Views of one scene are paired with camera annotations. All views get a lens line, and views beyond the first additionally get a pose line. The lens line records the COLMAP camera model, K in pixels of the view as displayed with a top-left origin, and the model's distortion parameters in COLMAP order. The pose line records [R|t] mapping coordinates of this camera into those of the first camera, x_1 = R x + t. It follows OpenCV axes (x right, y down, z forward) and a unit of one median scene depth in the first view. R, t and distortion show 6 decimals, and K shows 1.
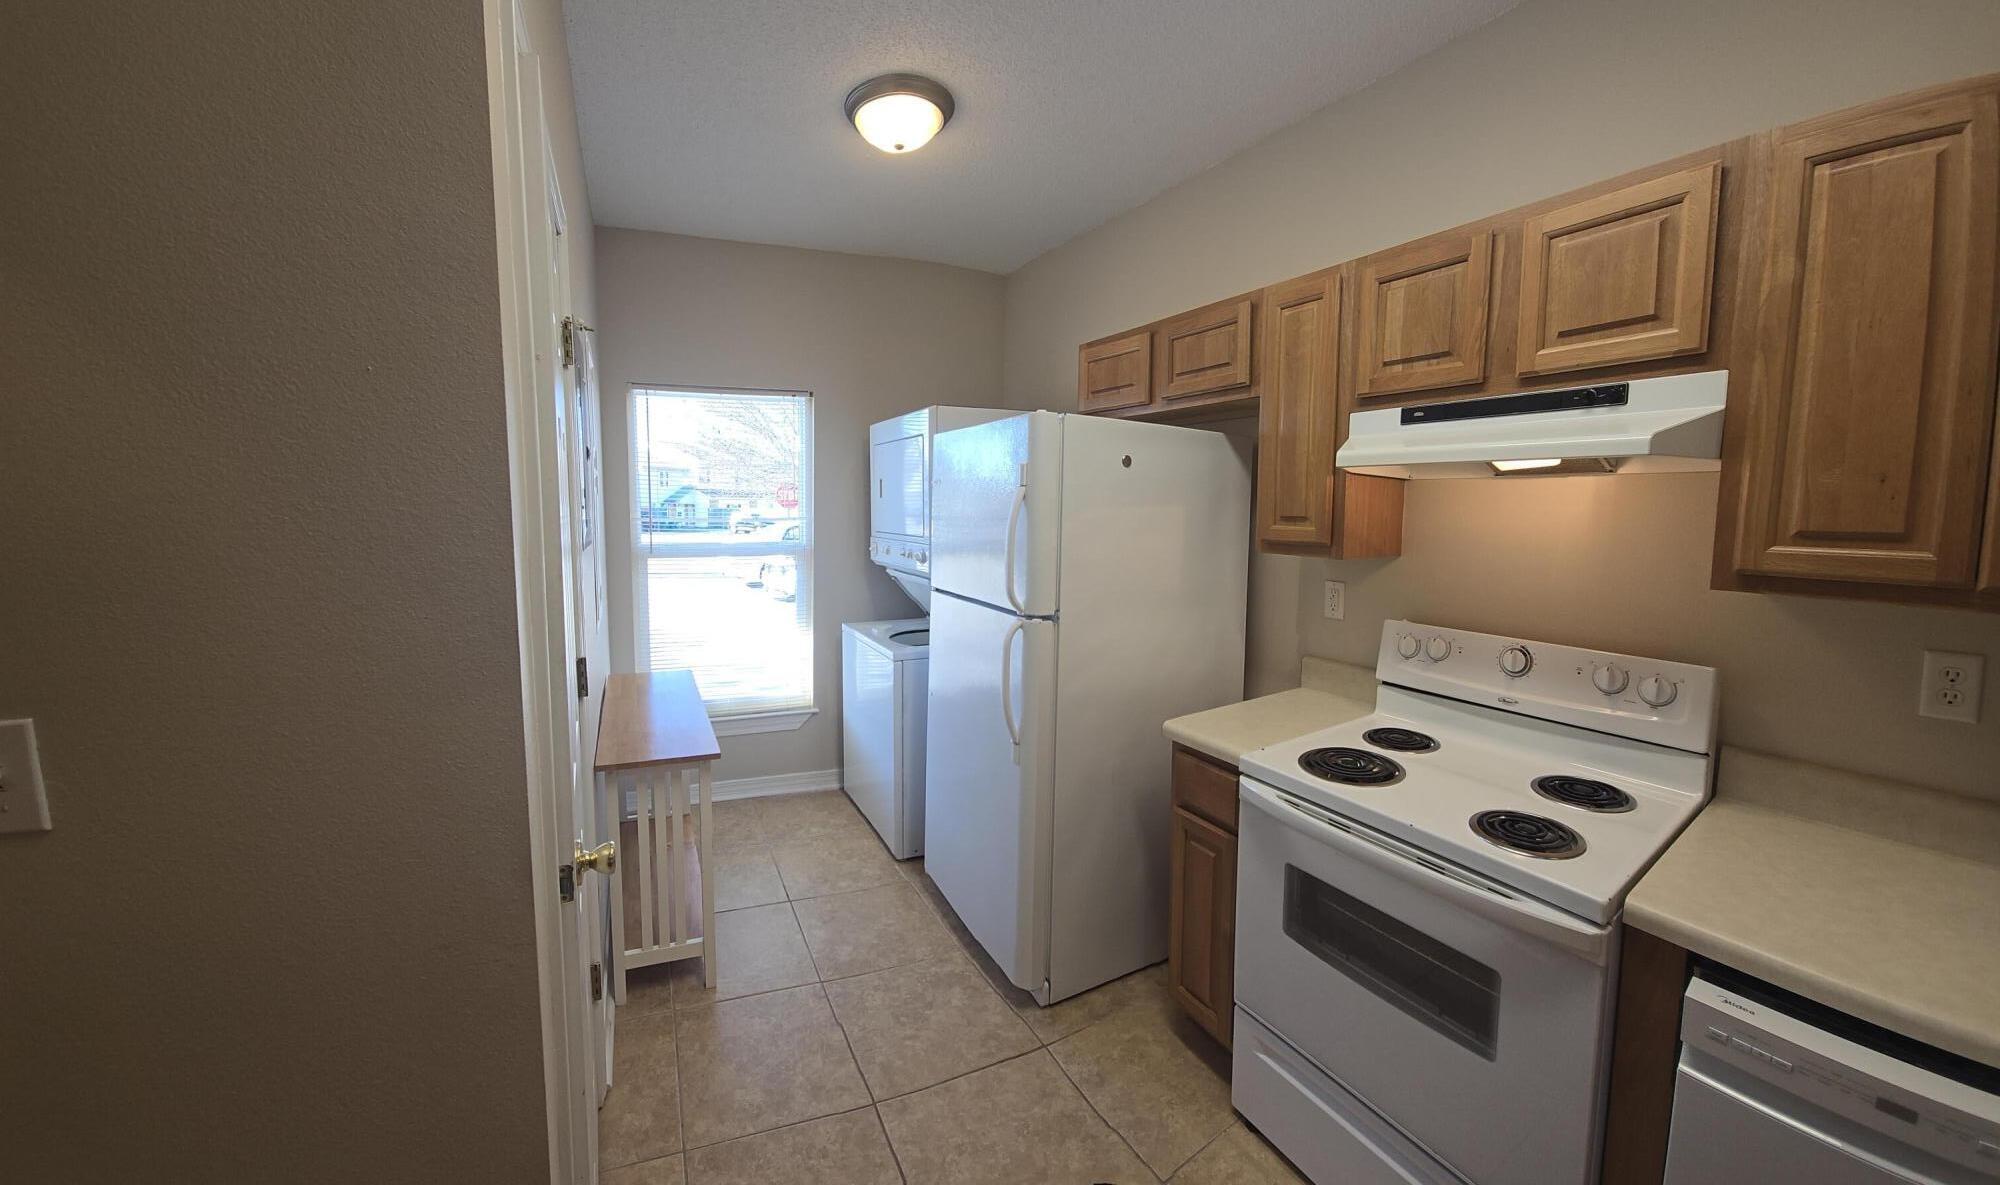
lens RADIAL K [[739.6, 0, 1000.0], [0, 739.6, 592.5], [0, 0, 1]] dist [0.008331, -0.004675]
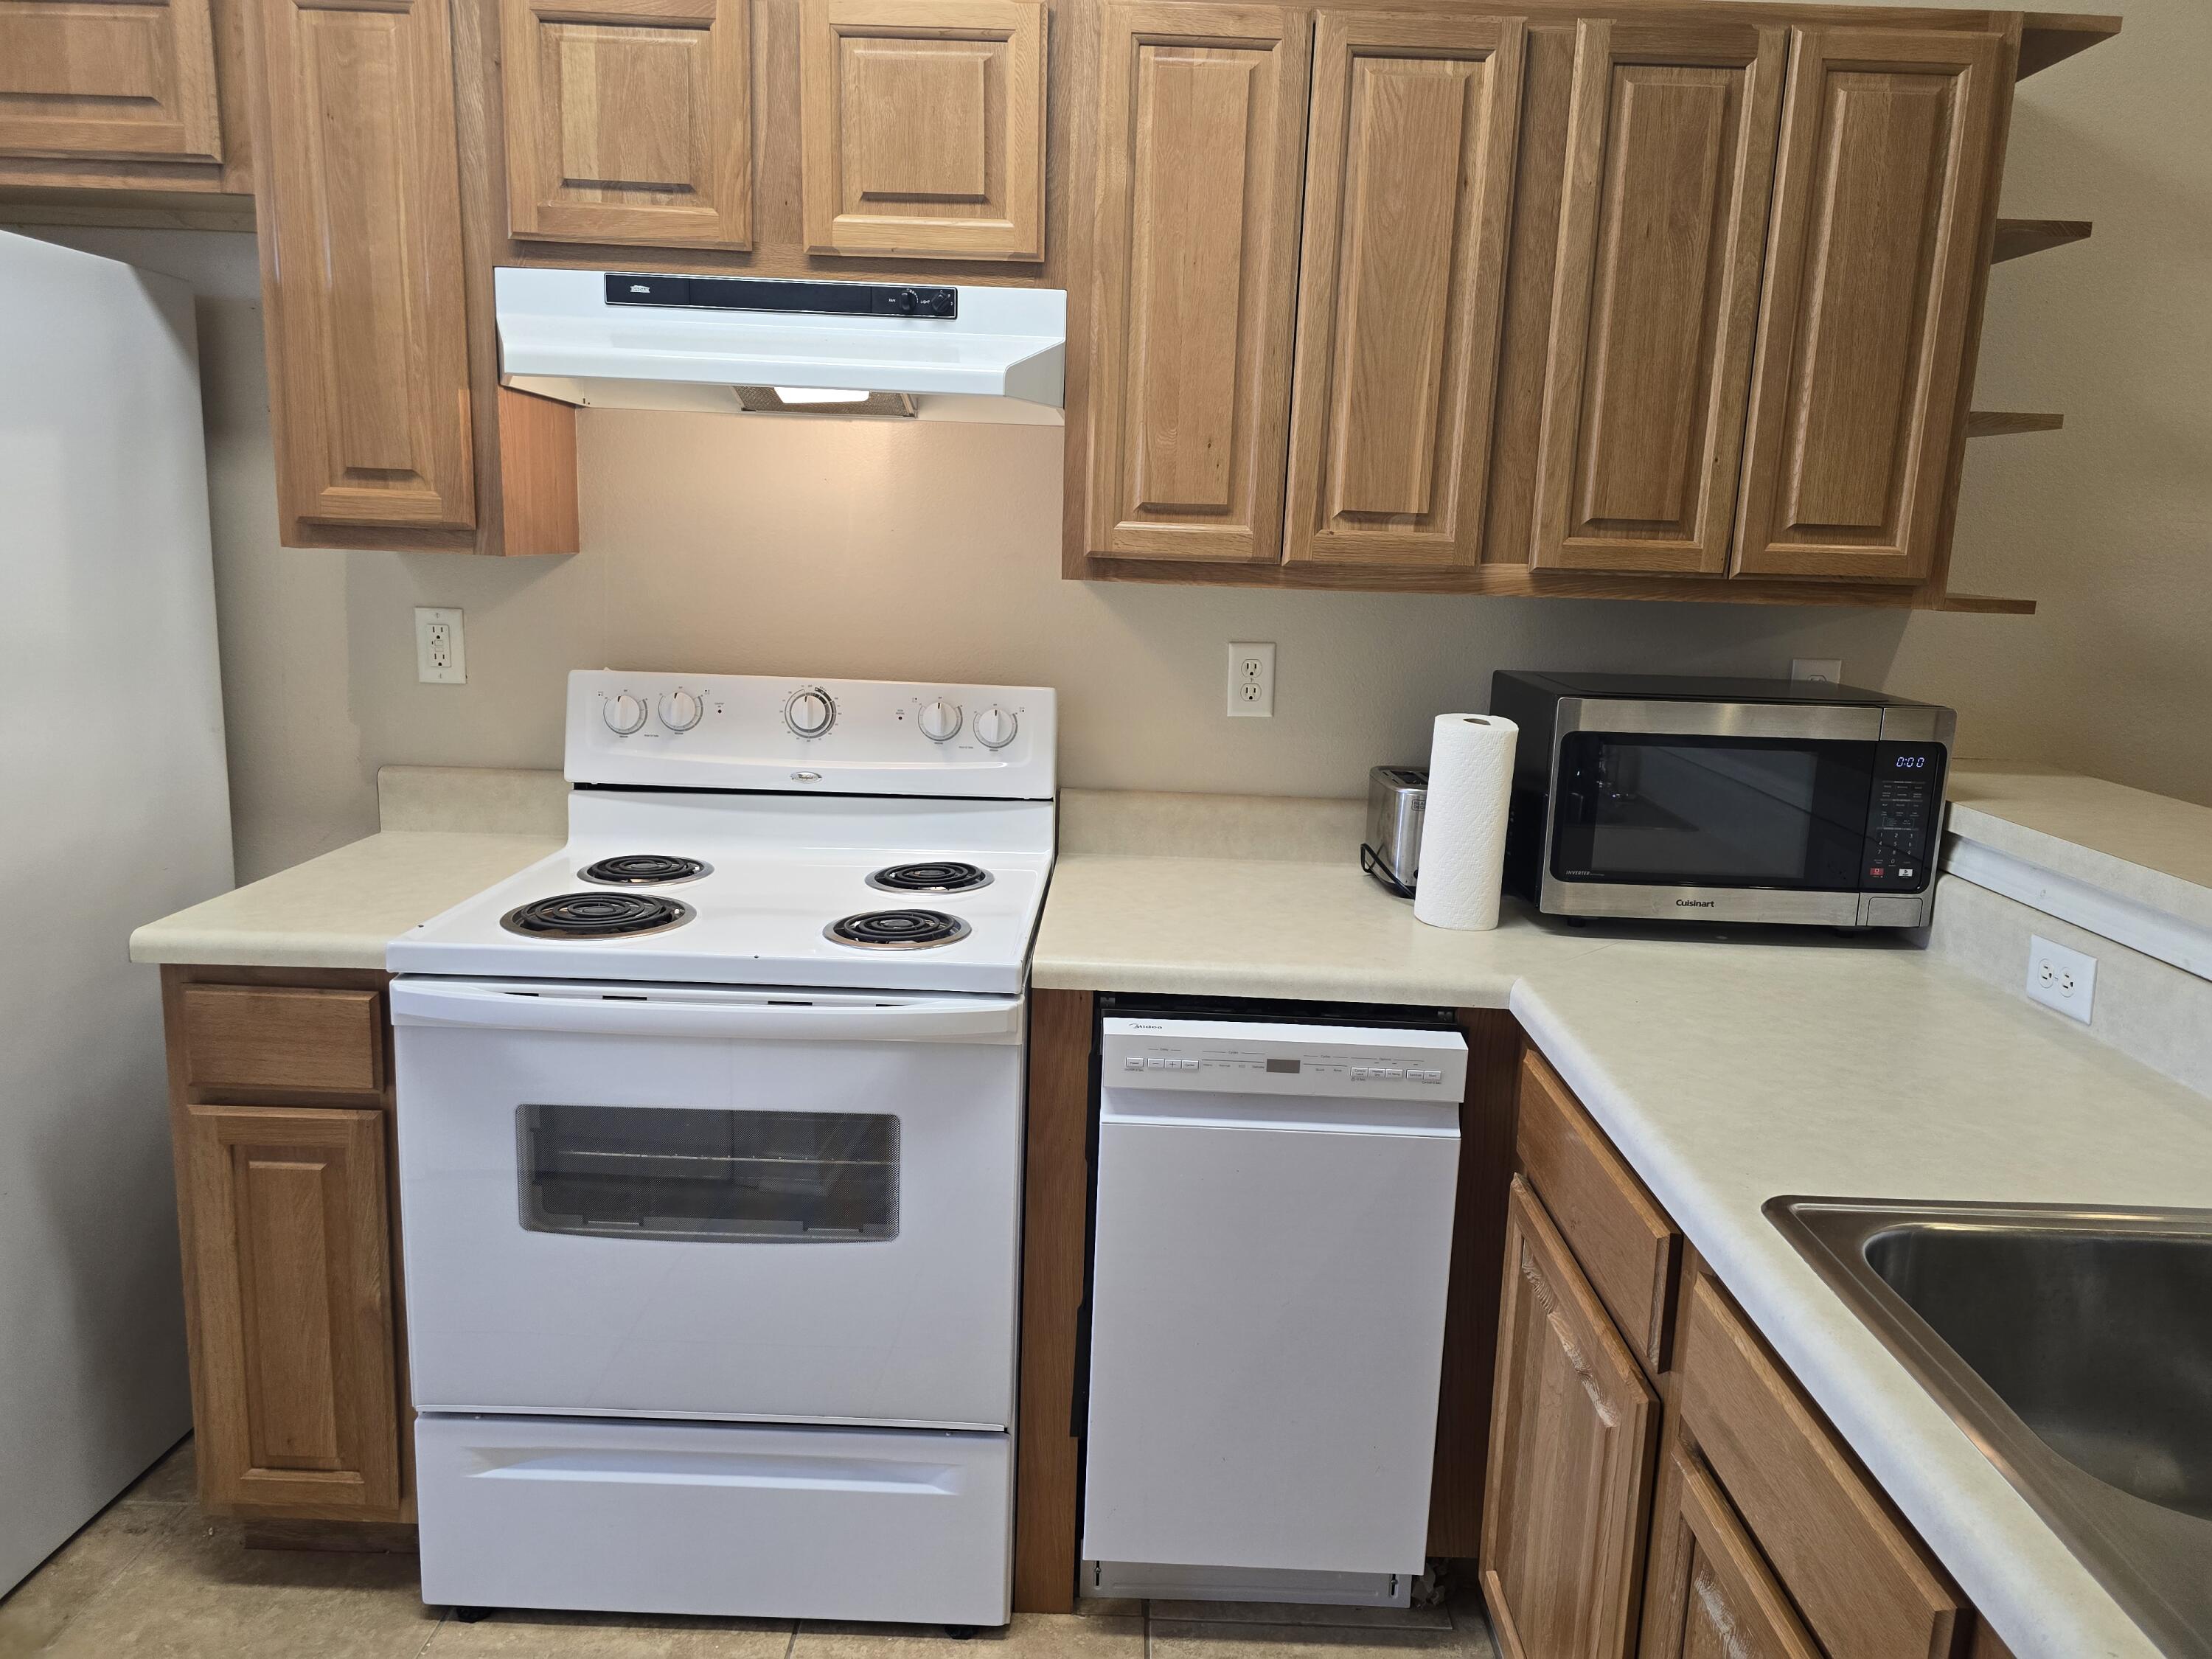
lens RADIAL K [[1507.1, 0, 1106.9], [0, 1507.1, 812.2], [0, 0, 1]] dist [0.036860, -0.042906]
pose [[0.658010, -0.129334, 0.741819, -0.152305], [0.043026, 0.989988, 0.134436, 0.018756], [-0.751779, -0.056543, 0.656986, -0.065411]]
